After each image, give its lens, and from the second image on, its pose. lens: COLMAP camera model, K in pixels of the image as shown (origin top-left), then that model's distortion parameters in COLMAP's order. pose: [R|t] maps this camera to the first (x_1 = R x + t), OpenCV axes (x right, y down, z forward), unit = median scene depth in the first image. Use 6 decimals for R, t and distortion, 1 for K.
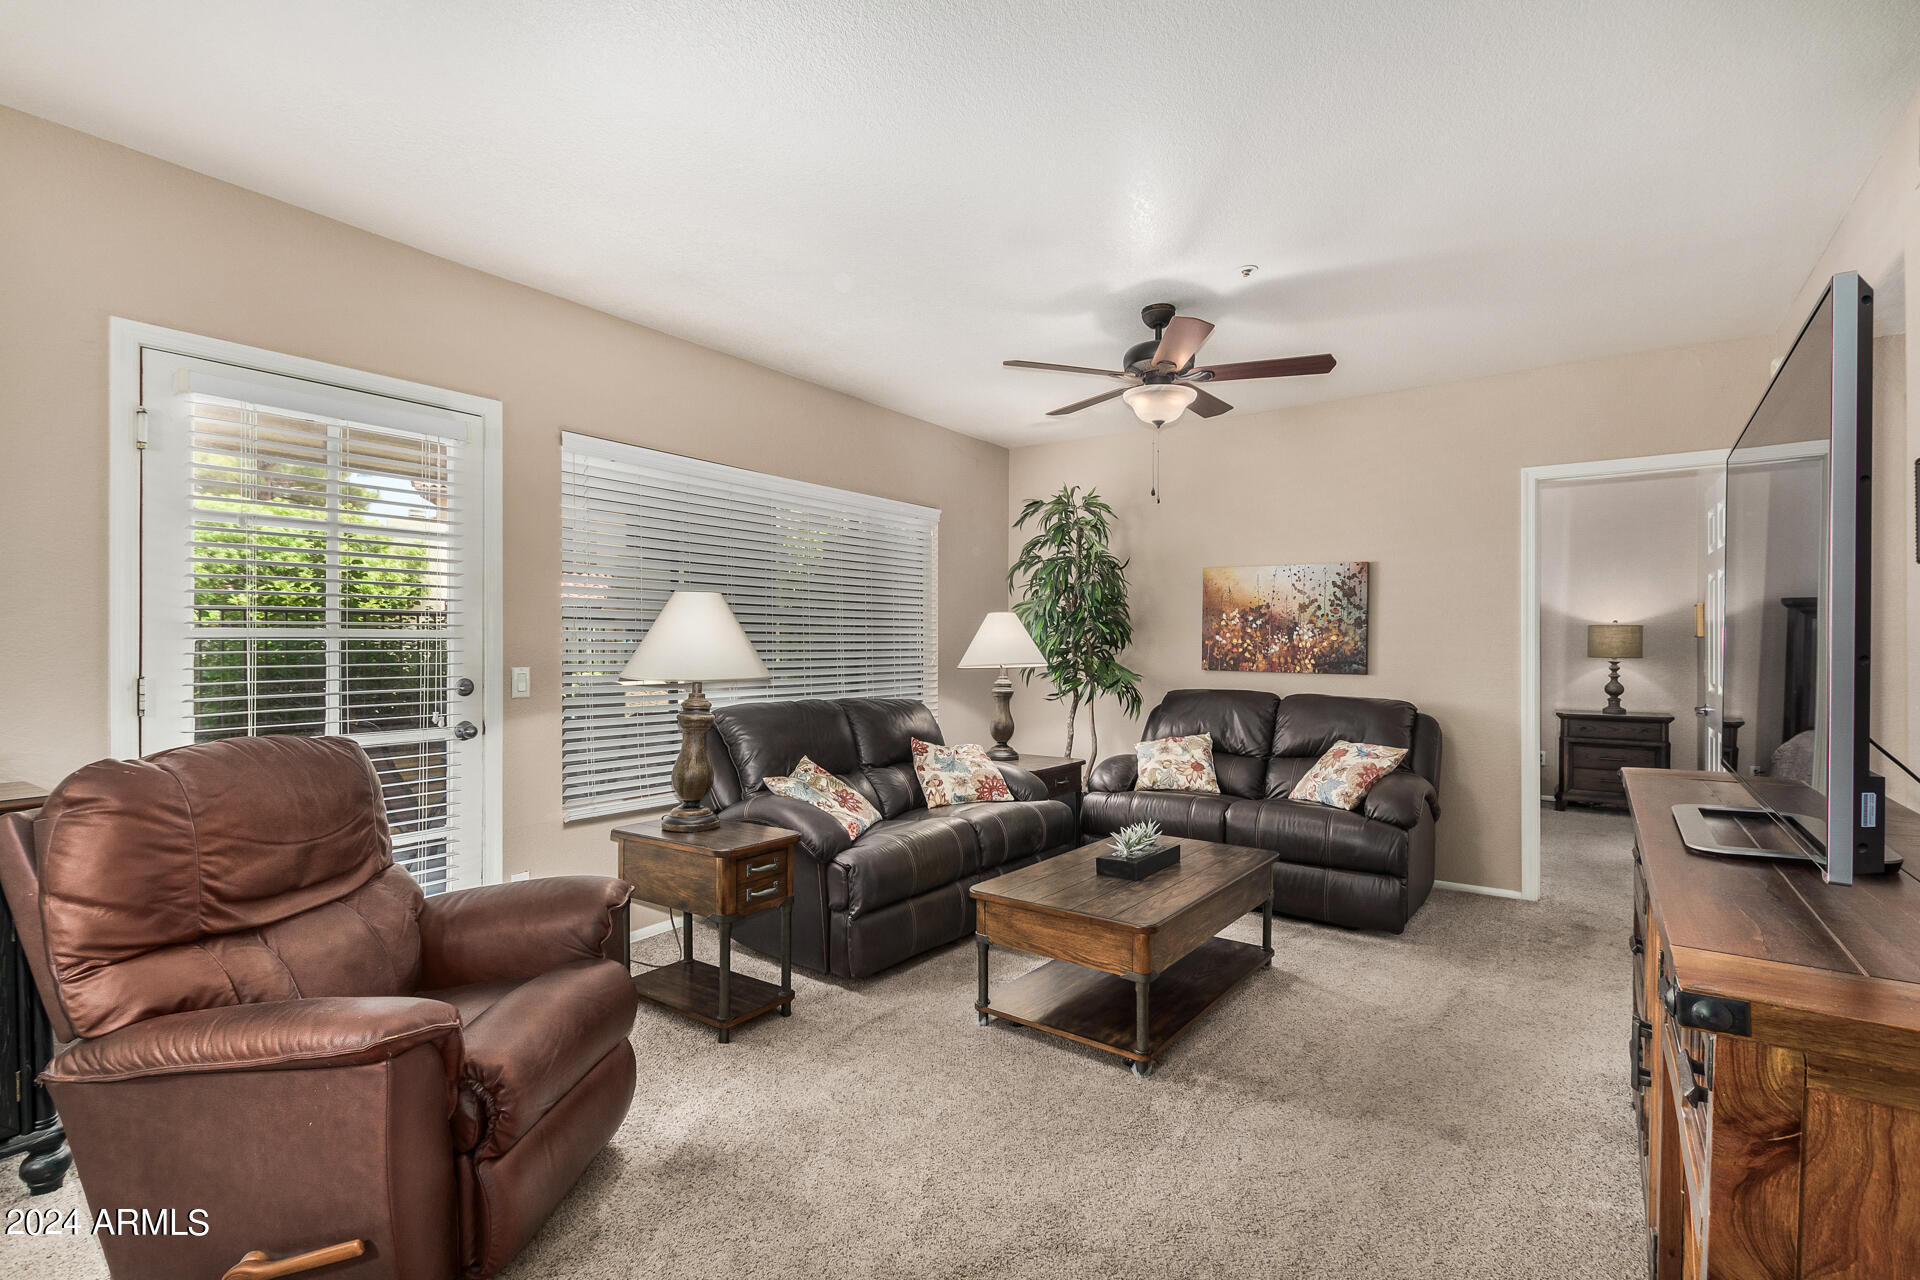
lens RADIAL K [[882.2, 0, 971.4], [0, 882.2, 652.9], [0, 0, 1]] dist [0.008659, -0.001092]
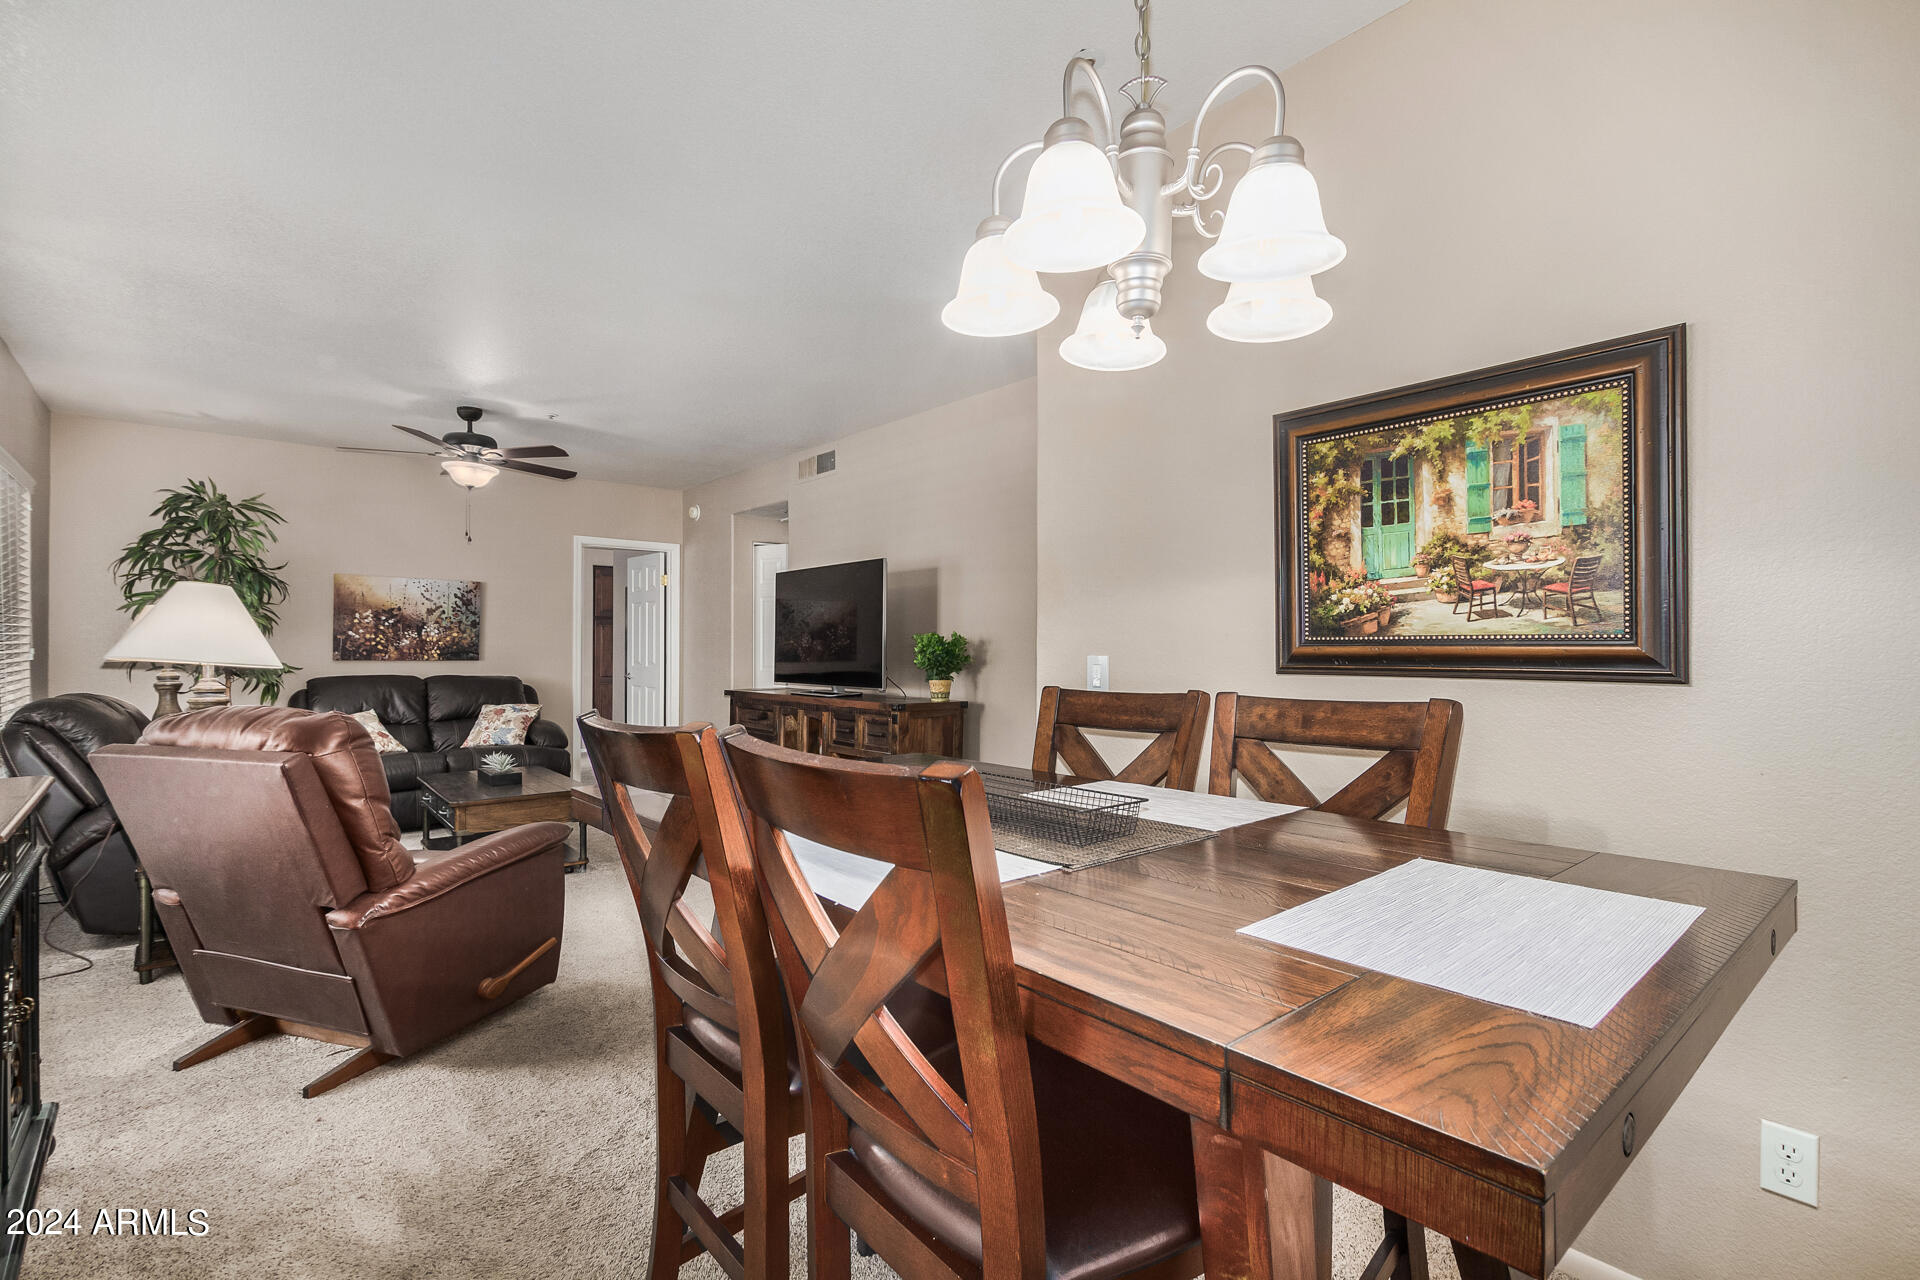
lens RADIAL K [[882.2, 0, 992.1], [0, 882.2, 653.9], [0, 0, 1]] dist [0.008659, -0.001092]
pose [[0.245863, -0.008578, 0.969267, -0.725612], [0.006879, 0.999951, 0.007104, 0.009392], [-0.969280, 0.004920, 0.245910, -0.154876]]
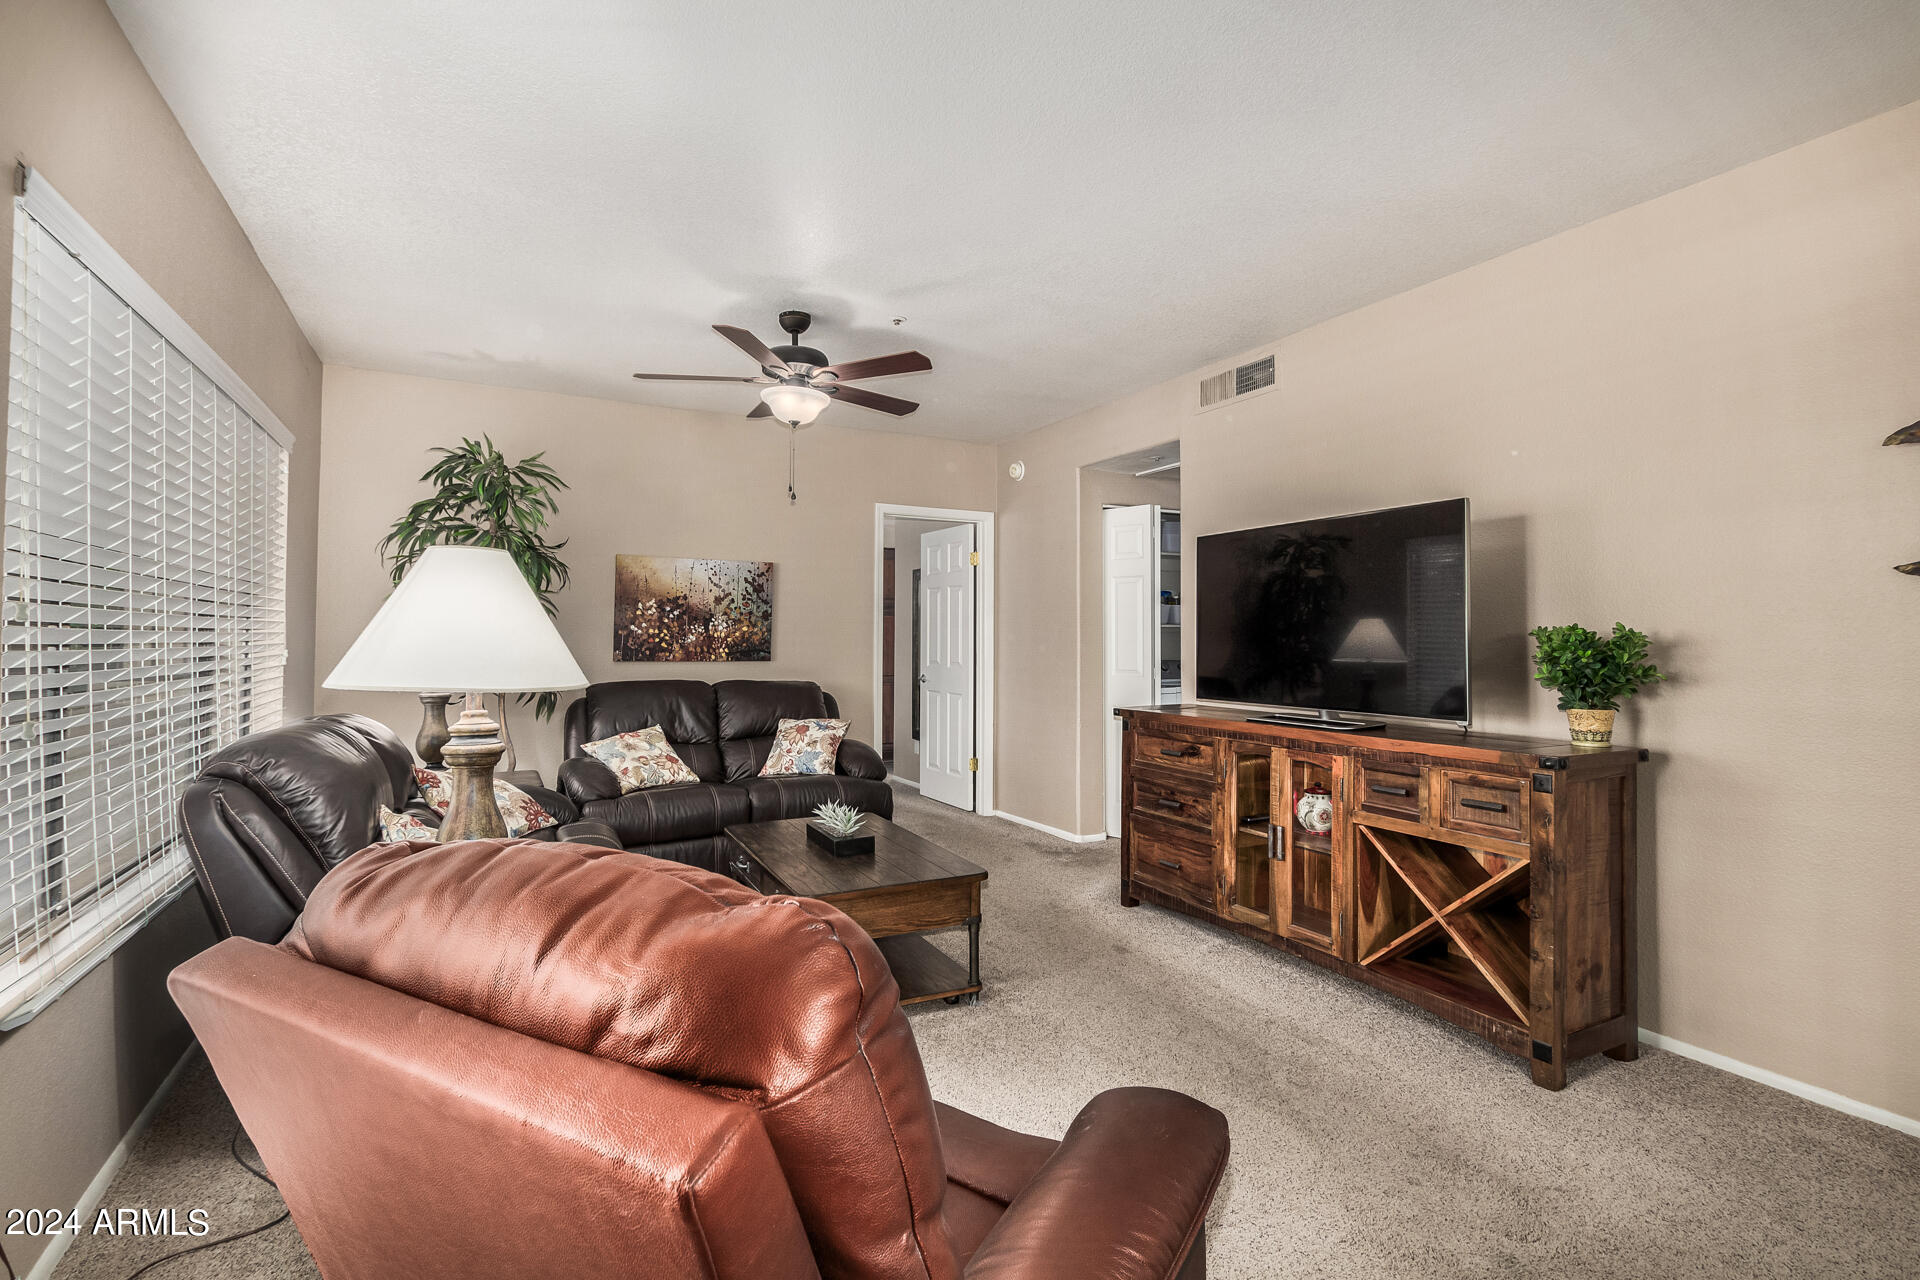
lens RADIAL K [[882.2, 0, 976.8], [0, 882.2, 621.9], [0, 0, 1]] dist [0.008659, -0.001092]
pose [[0.449562, 0.014589, 0.893130, -0.446657], [0.007168, 0.999776, -0.019939, -0.001331], [-0.893221, 0.015365, 0.449356, 0.243938]]
